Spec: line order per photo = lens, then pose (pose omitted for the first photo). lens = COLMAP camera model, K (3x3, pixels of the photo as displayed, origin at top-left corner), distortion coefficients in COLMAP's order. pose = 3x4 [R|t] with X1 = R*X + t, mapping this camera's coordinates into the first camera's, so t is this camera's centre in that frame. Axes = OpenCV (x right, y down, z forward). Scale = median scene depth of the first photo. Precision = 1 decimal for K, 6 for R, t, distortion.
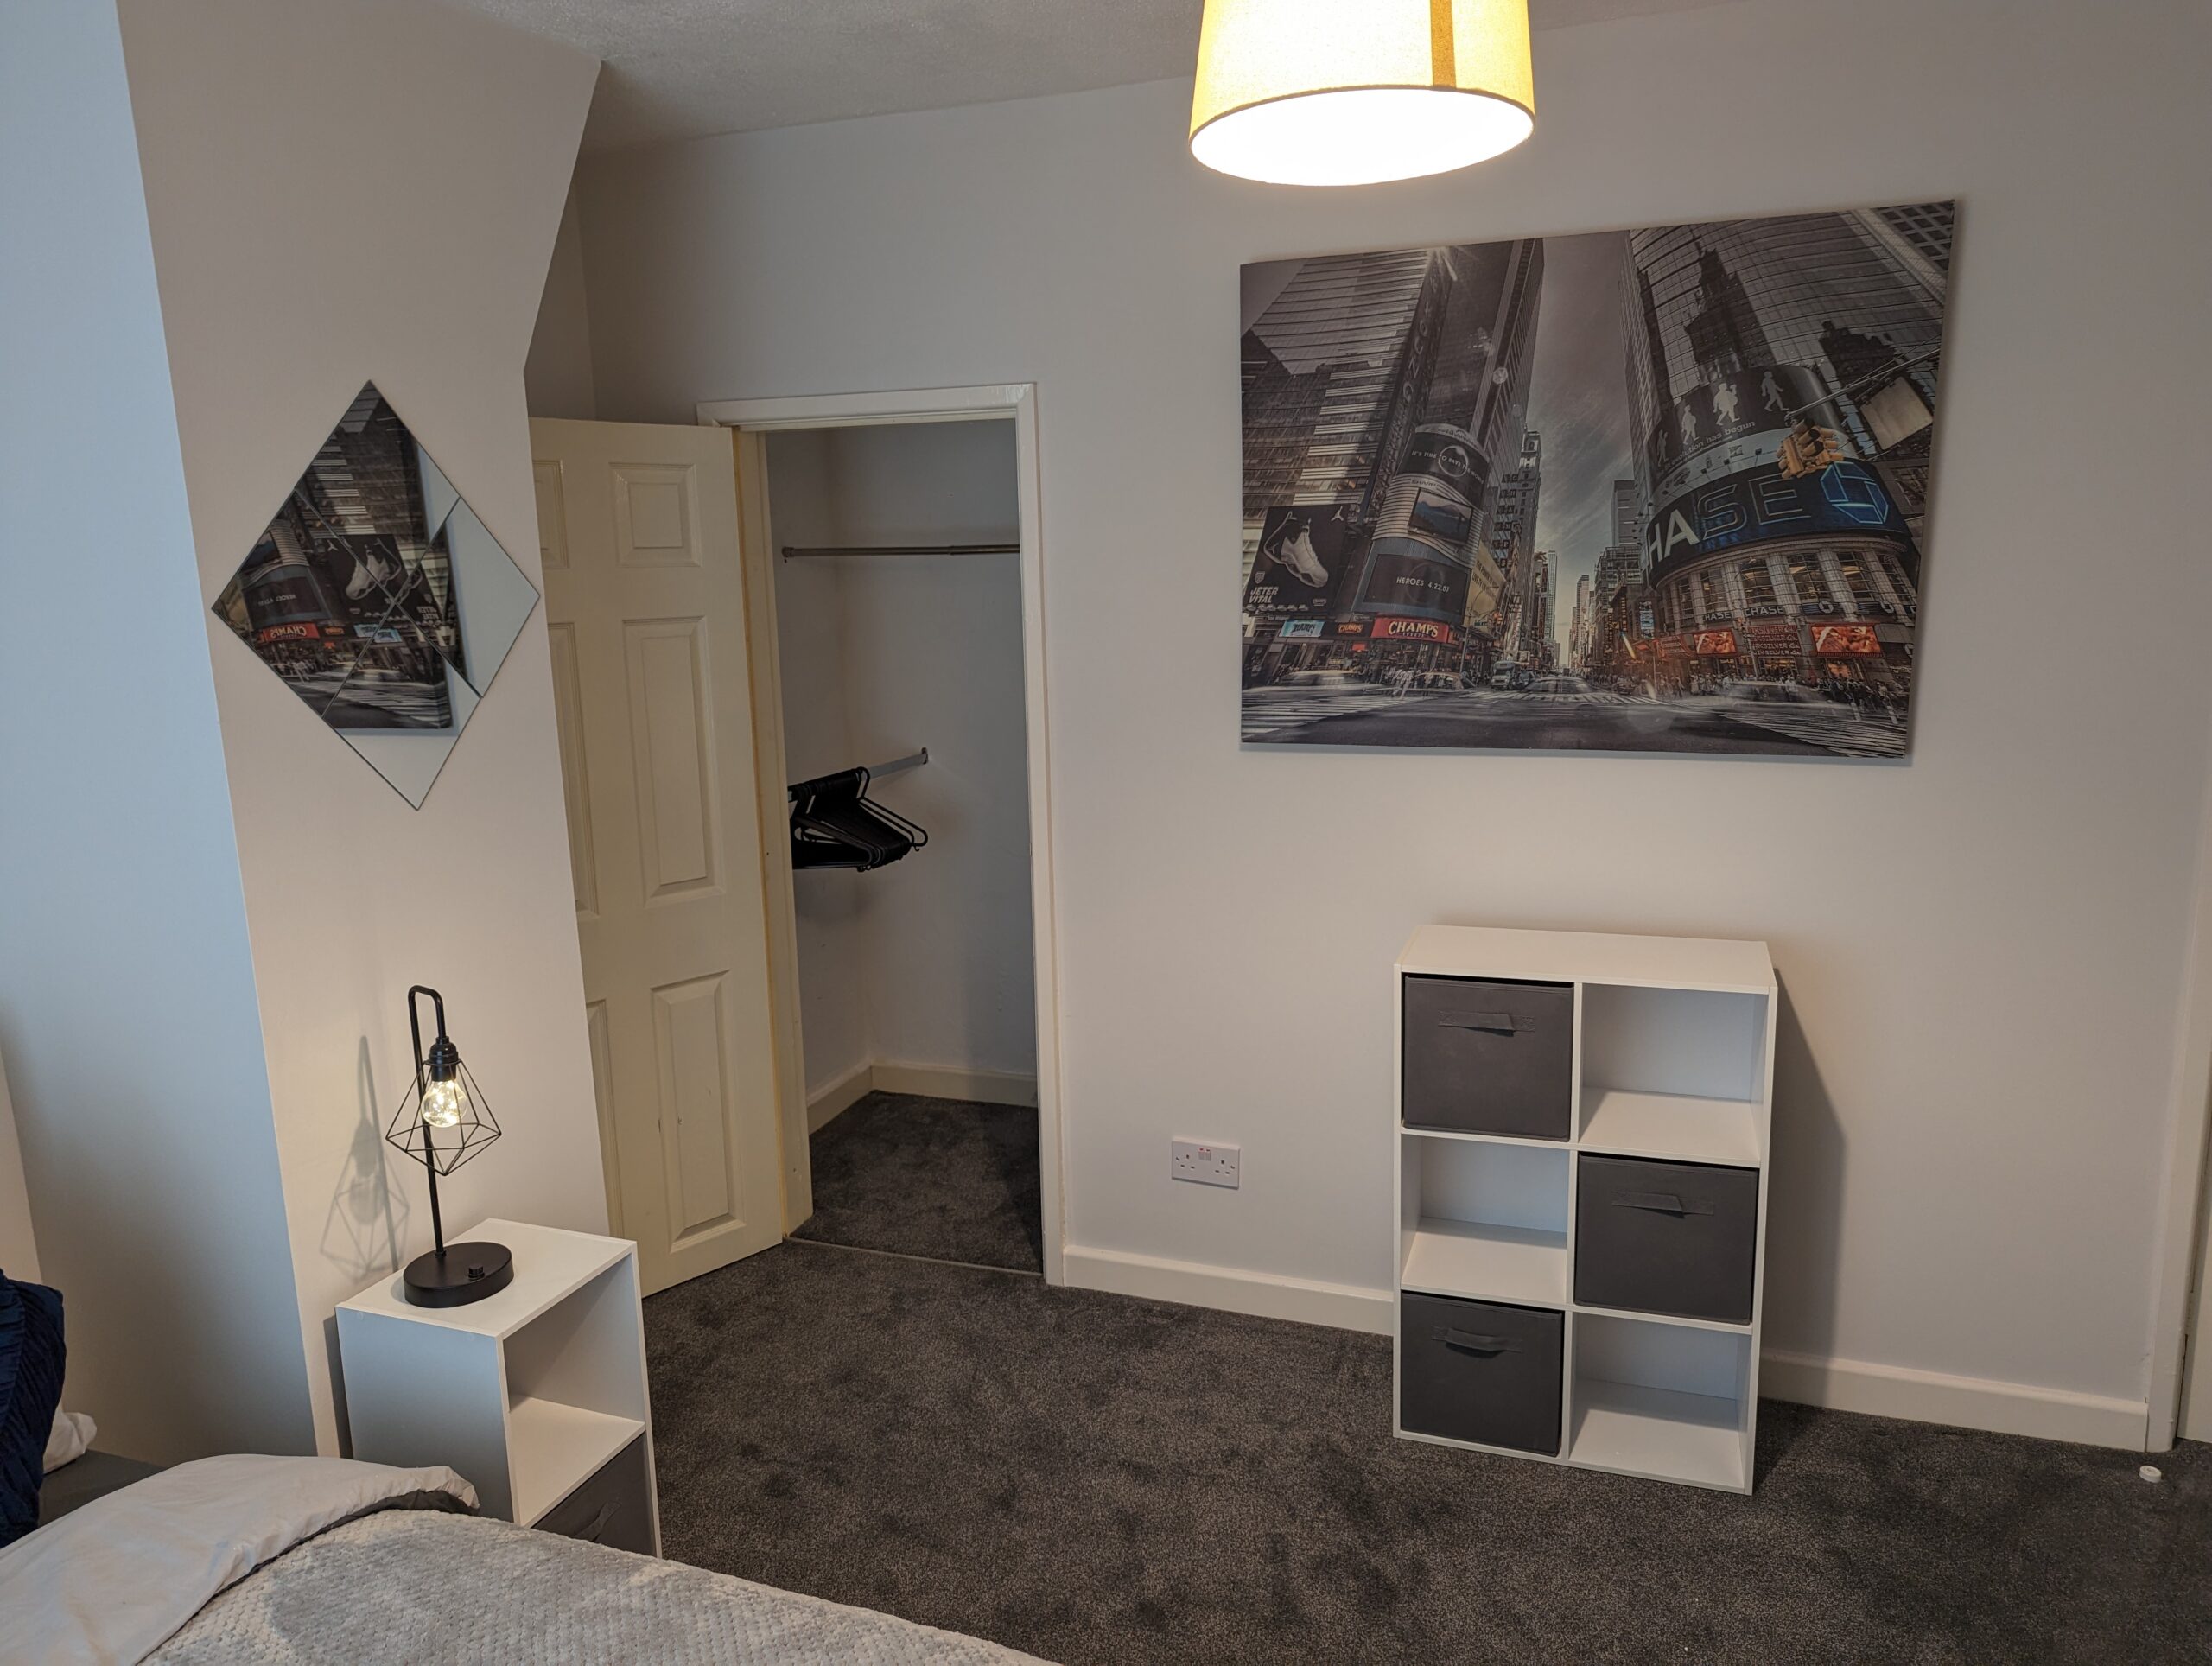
lens RADIAL K [[1548.8, 0, 1110.6], [0, 1548.8, 828.8], [0, 0, 1]] dist [0.058226, -0.050653]
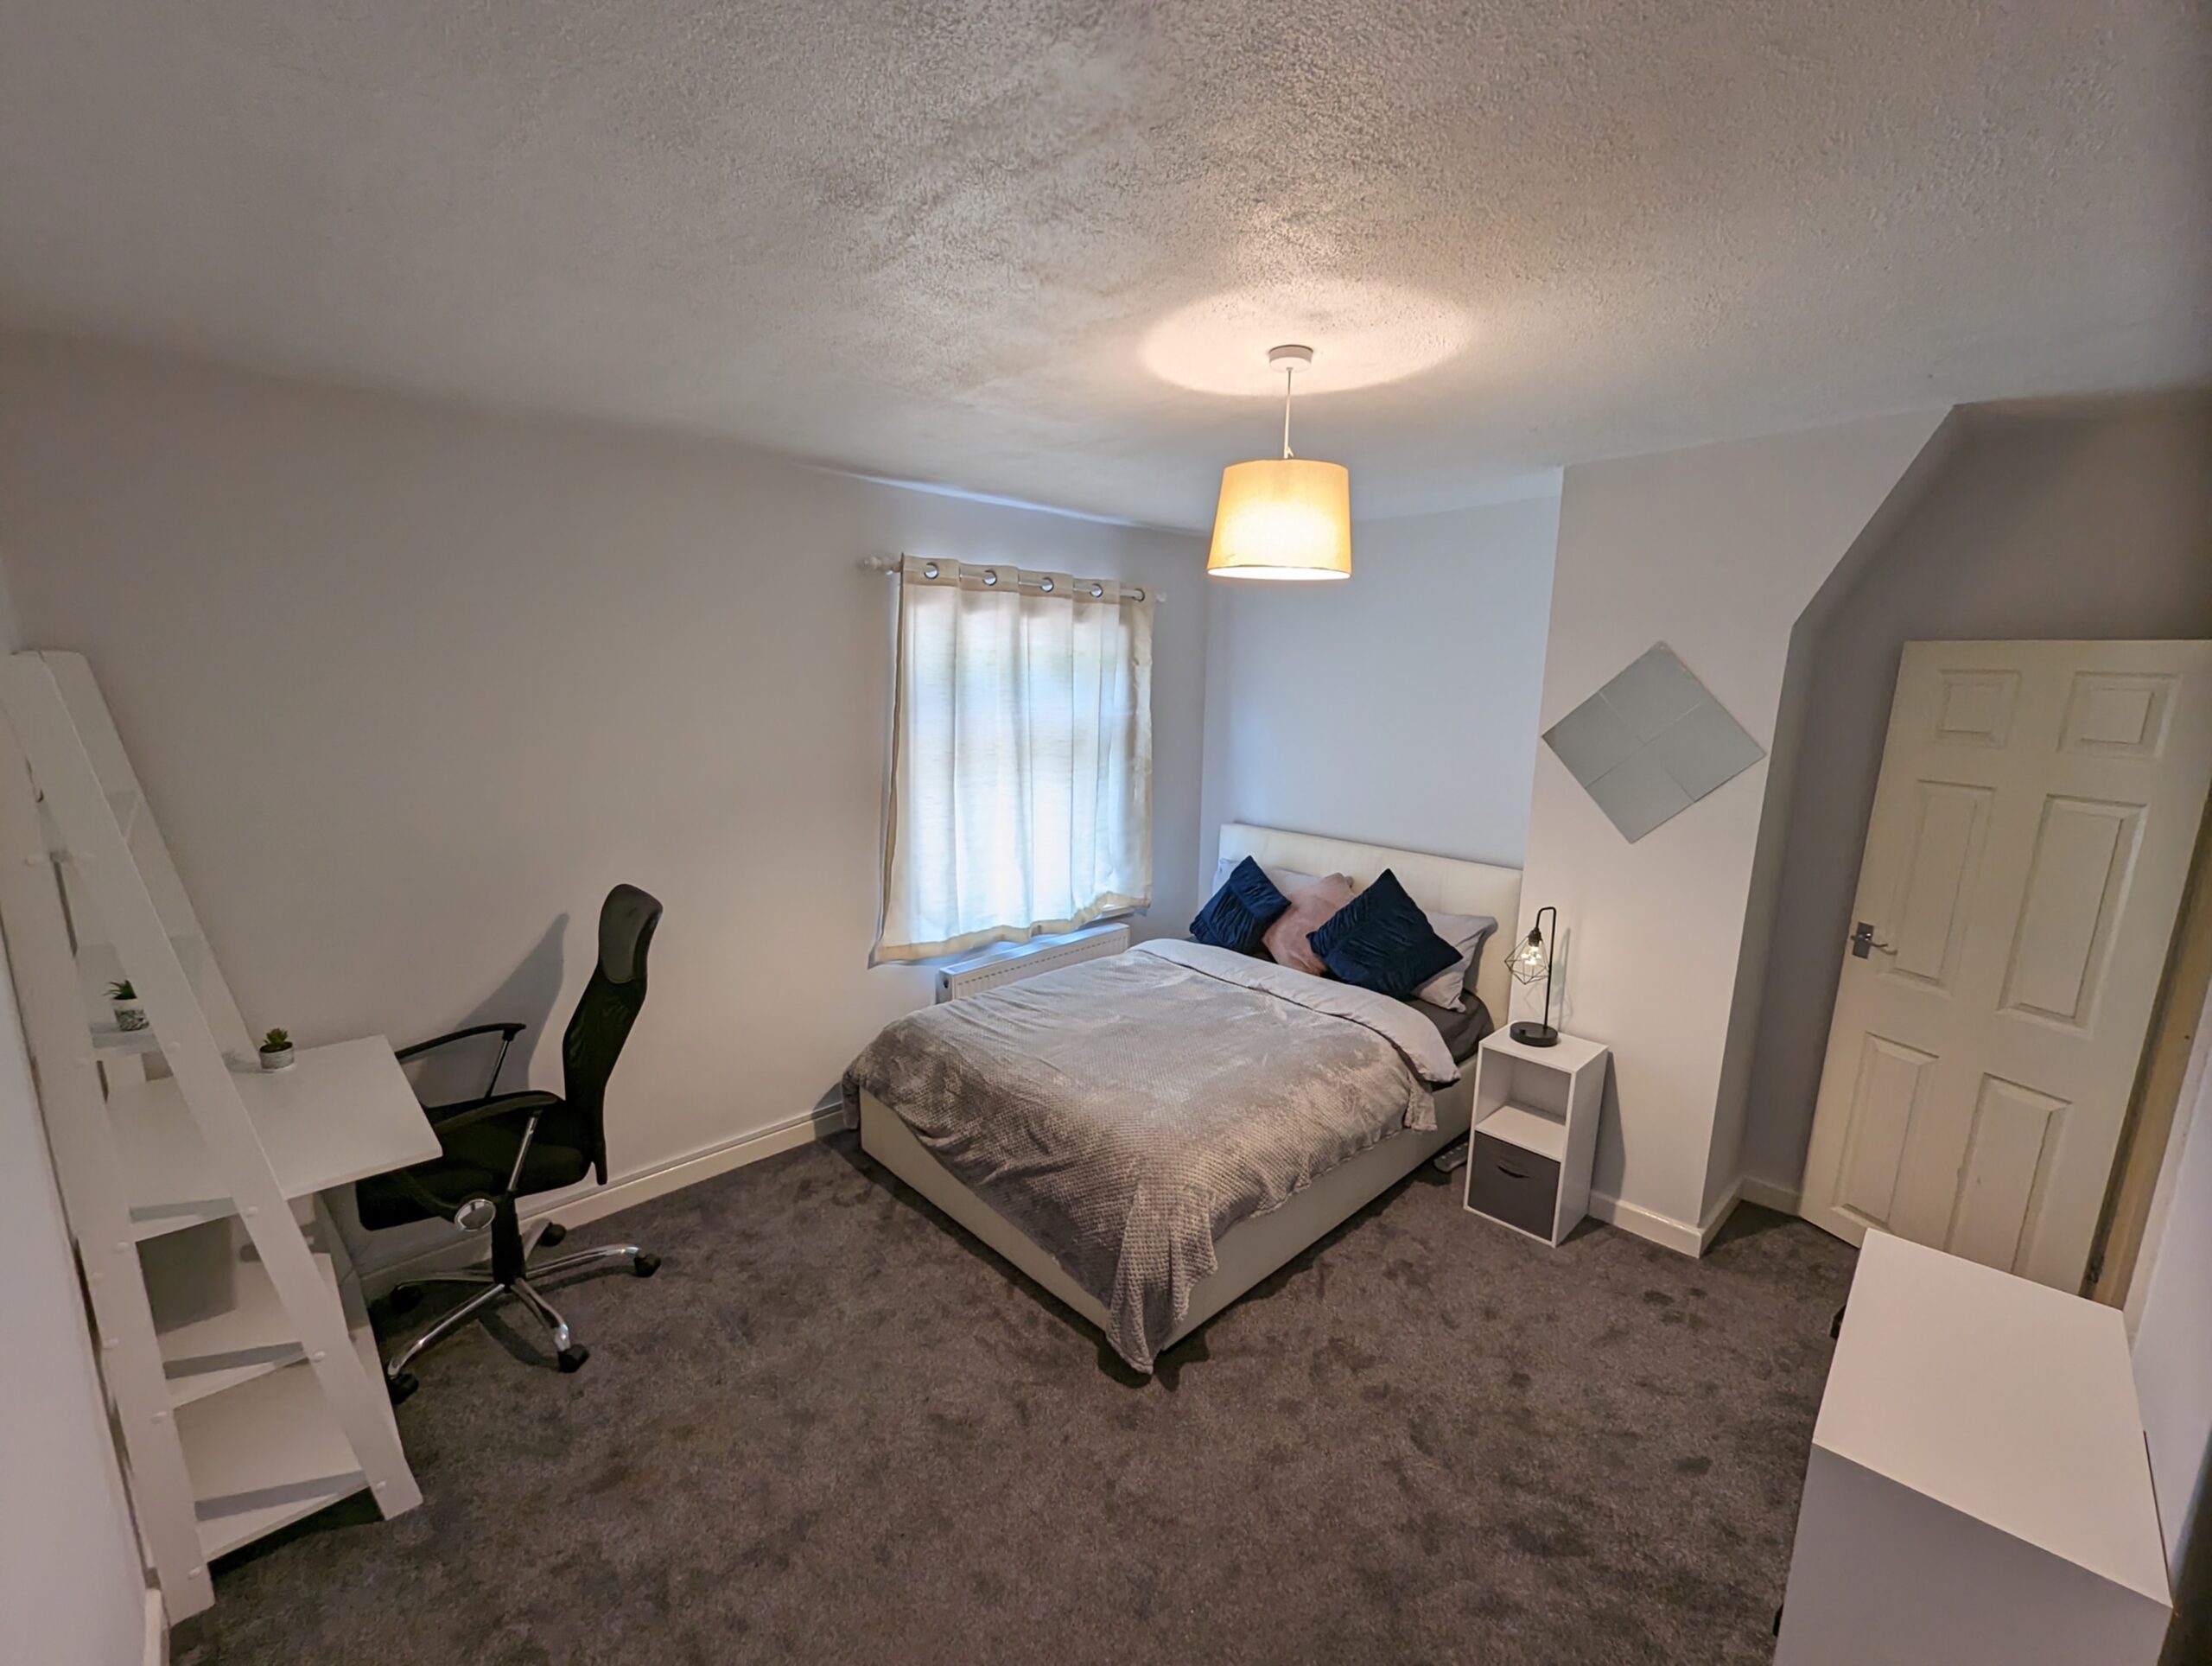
lens RADIAL K [[921.3, 0, 1115.6], [0, 921.3, 847.2], [0, 0, 1]] dist [-0.002932, 0.000166]
pose [[-0.406942, 0.208722, -0.889288, 0.769260], [-0.169973, 0.939239, 0.298226, -0.213473], [0.897501, 0.272516, -0.346738, 0.666080]]
